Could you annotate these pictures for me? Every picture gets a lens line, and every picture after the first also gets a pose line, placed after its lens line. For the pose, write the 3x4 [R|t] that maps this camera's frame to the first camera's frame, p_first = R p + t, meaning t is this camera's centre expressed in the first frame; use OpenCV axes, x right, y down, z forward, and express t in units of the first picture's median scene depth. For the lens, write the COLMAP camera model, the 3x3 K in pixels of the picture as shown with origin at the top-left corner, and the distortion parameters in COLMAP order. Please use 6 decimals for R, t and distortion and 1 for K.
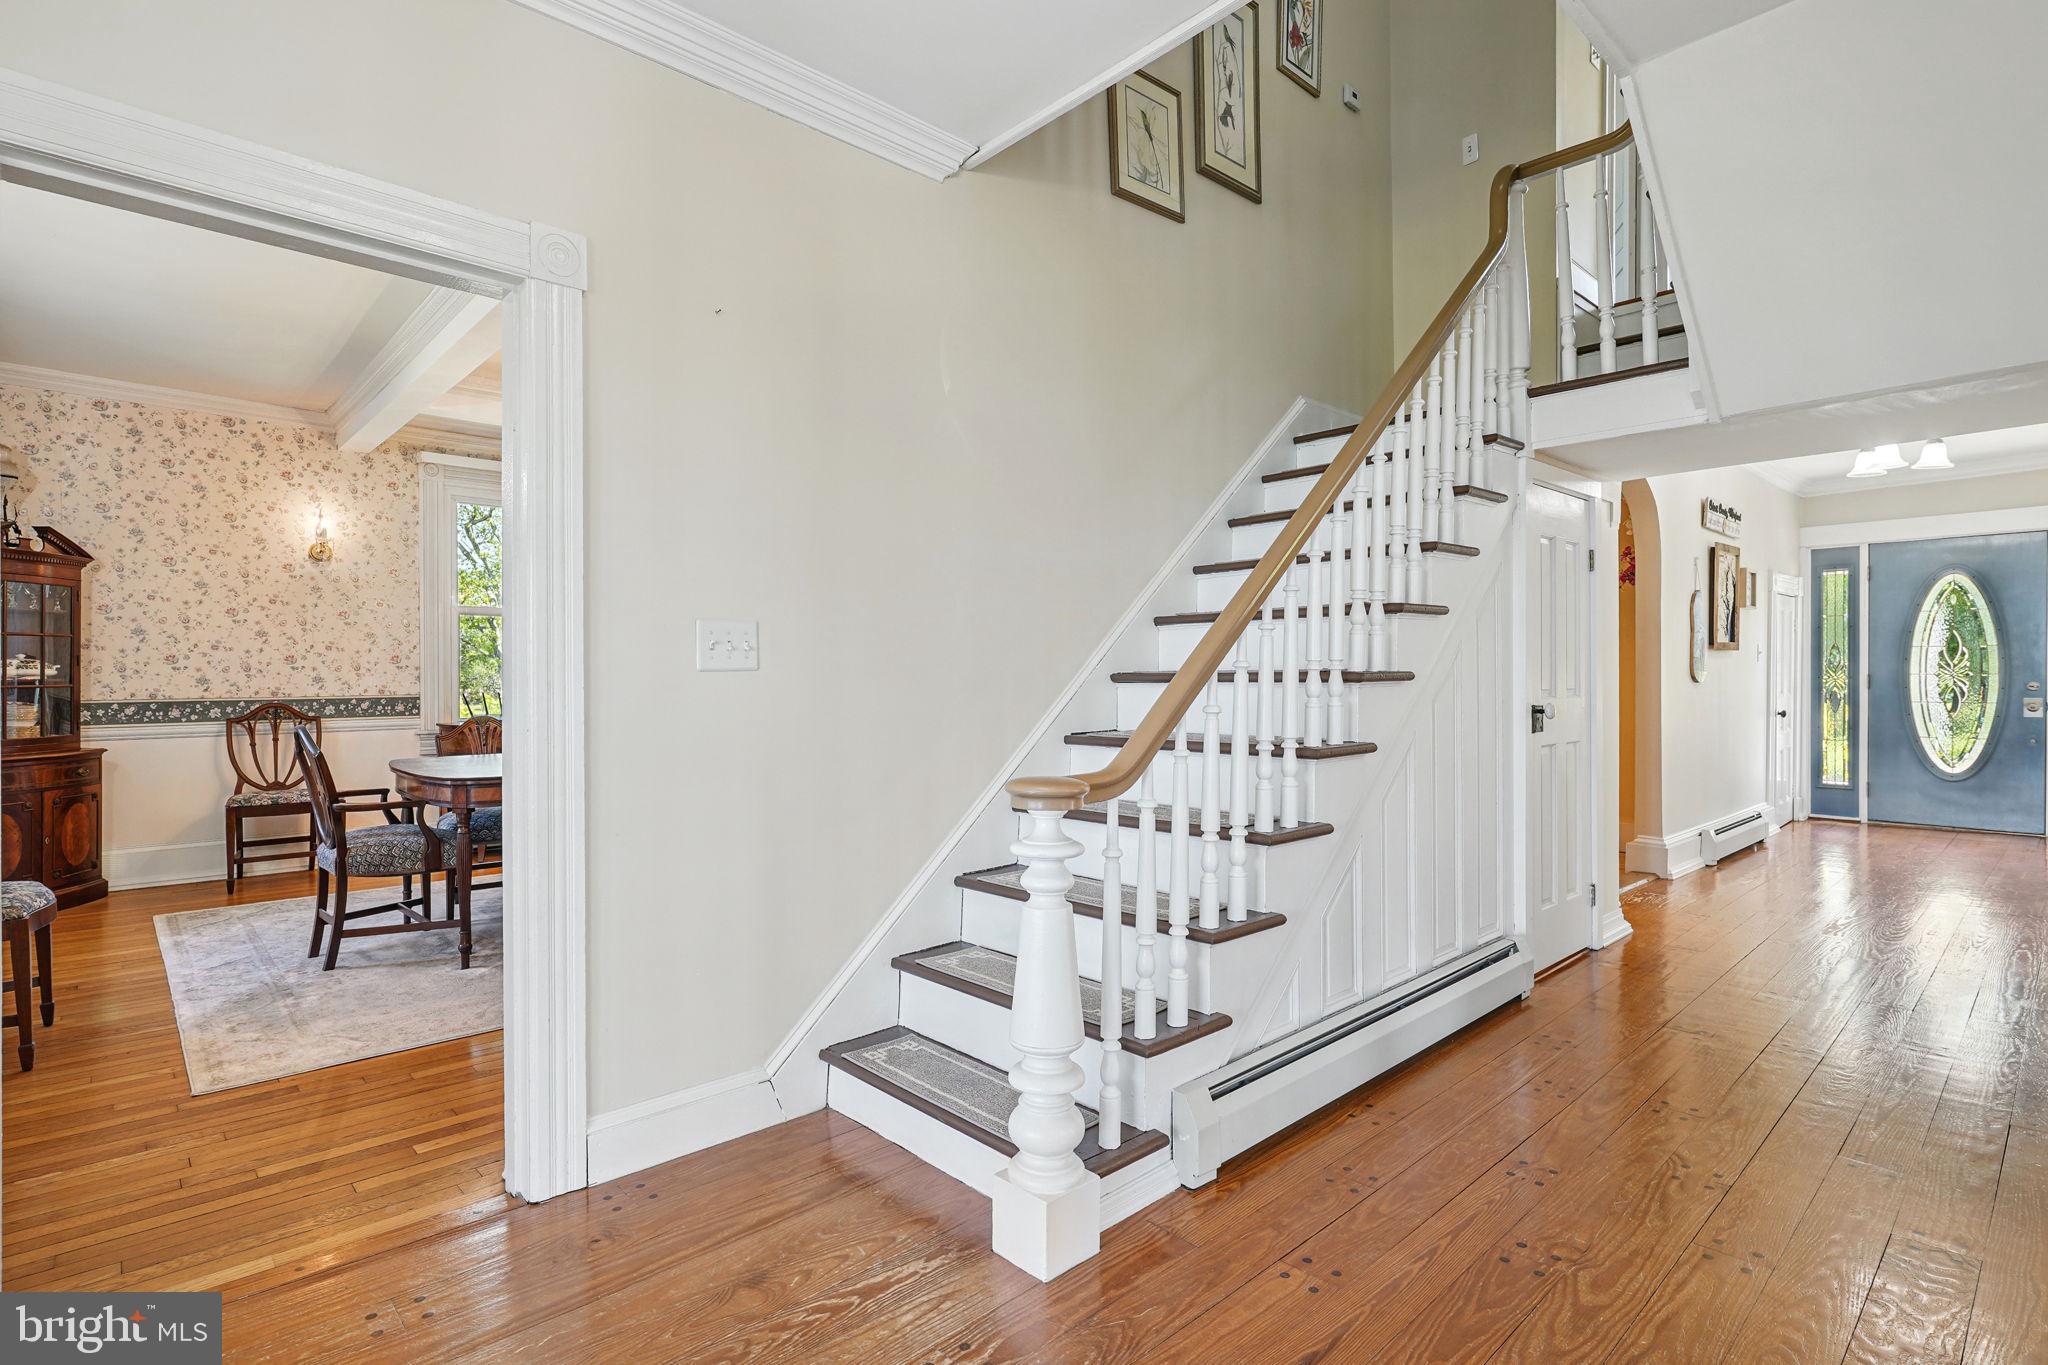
lens RADIAL K [[1001.7, 0, 1036.8], [0, 1001.7, 679.5], [0, 0, 1]] dist [-0.003559, 0.005220]
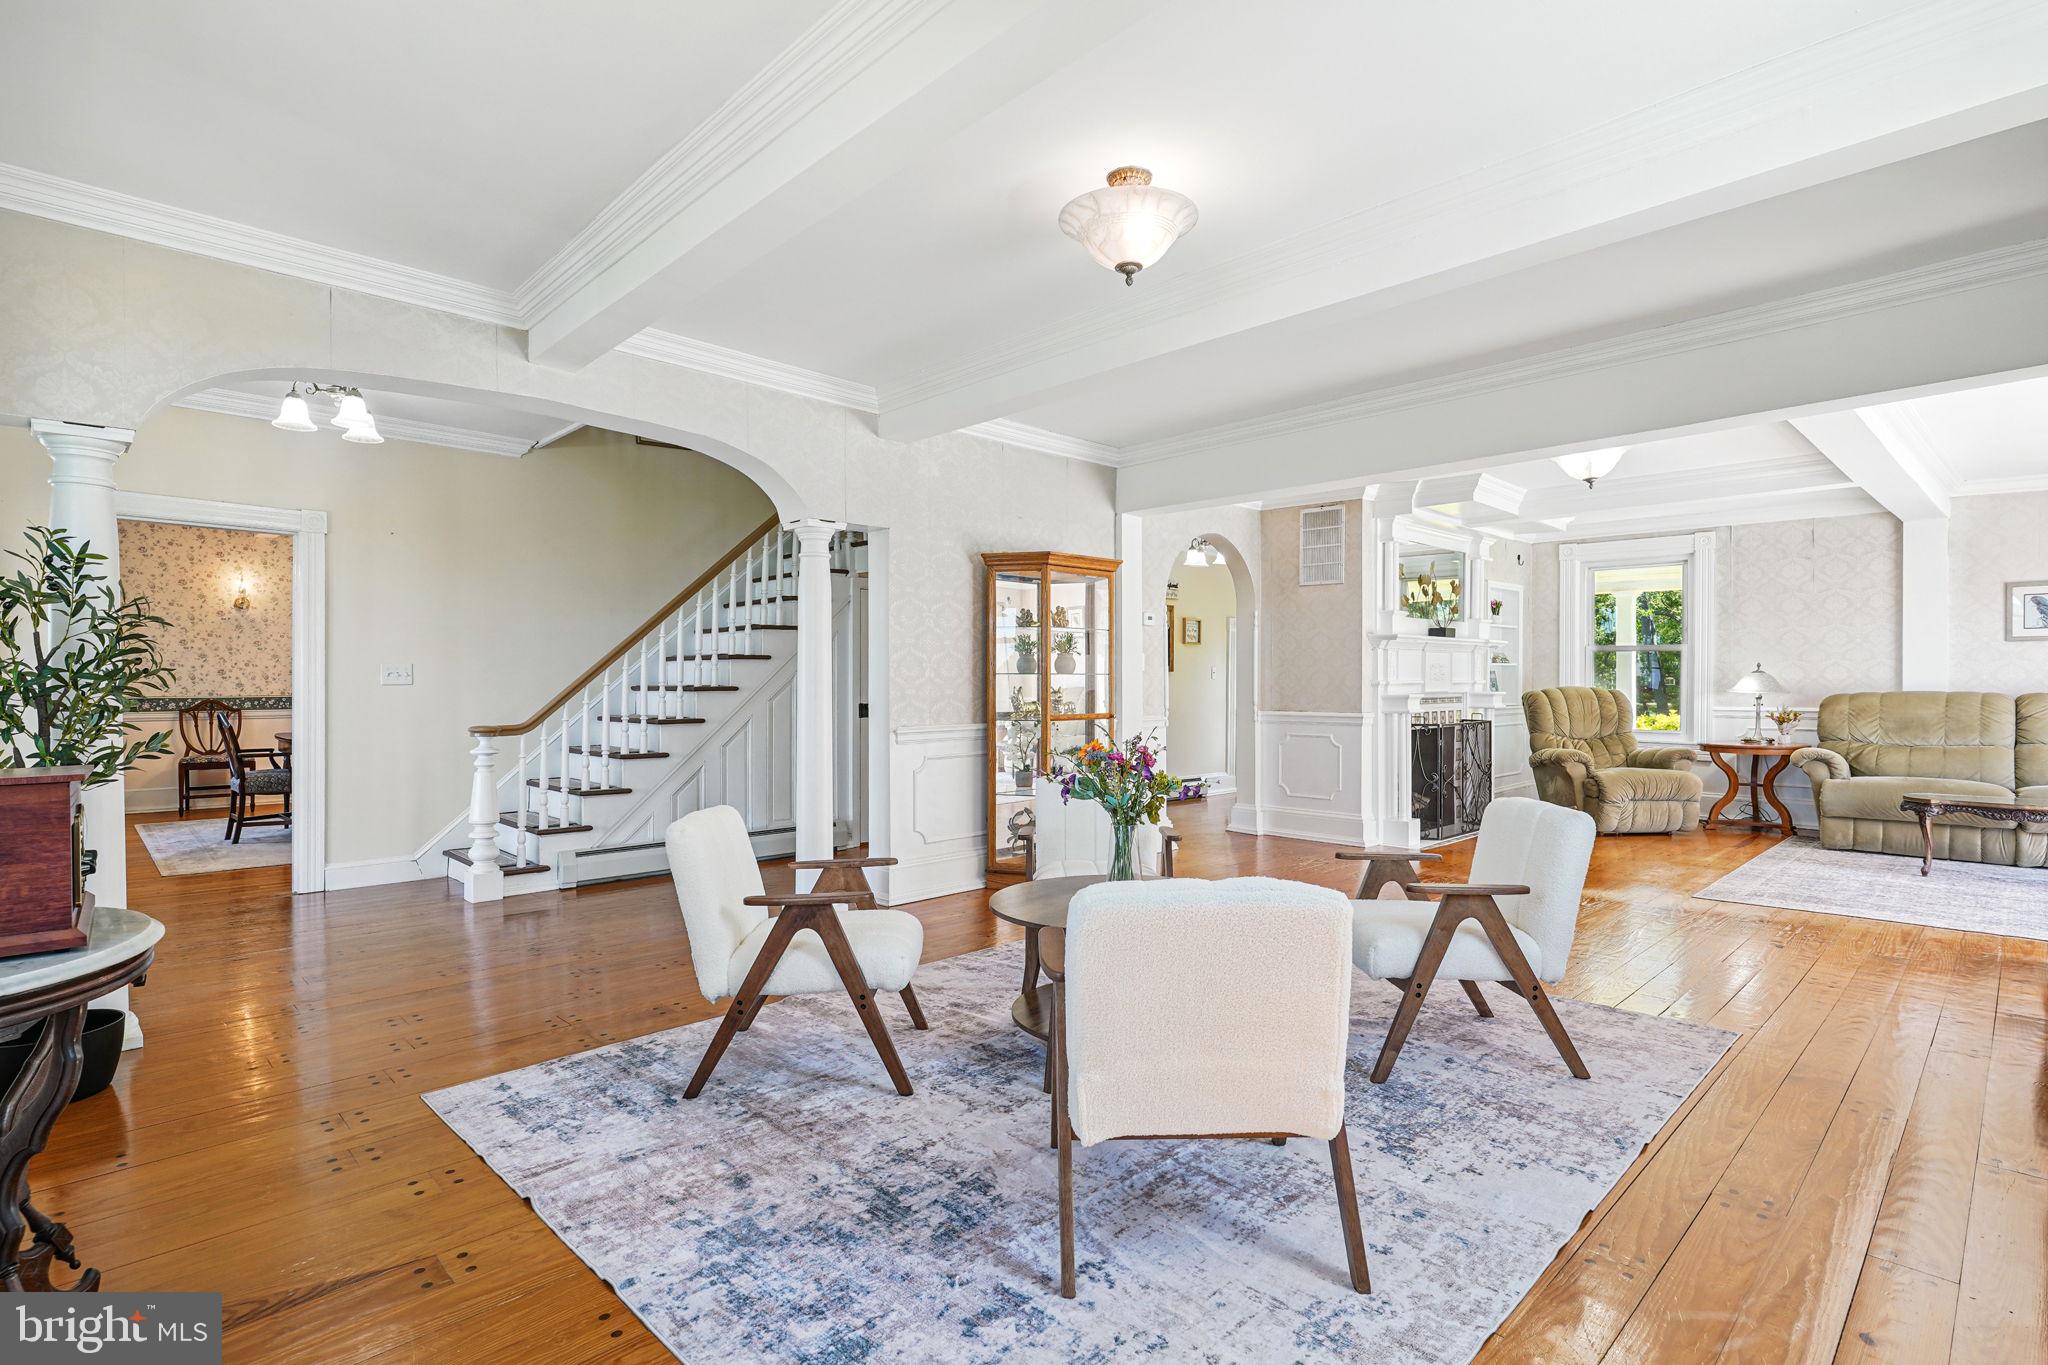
lens RADIAL K [[1001.7, 0, 1032.0], [0, 1001.7, 678.7], [0, 0, 1]] dist [-0.003559, 0.005220]
pose [[0.999724, 0.003964, 0.023140, 0.500276], [-0.003898, 0.999988, -0.002876, -0.010411], [-0.023151, 0.002785, 0.999728, -0.613254]]
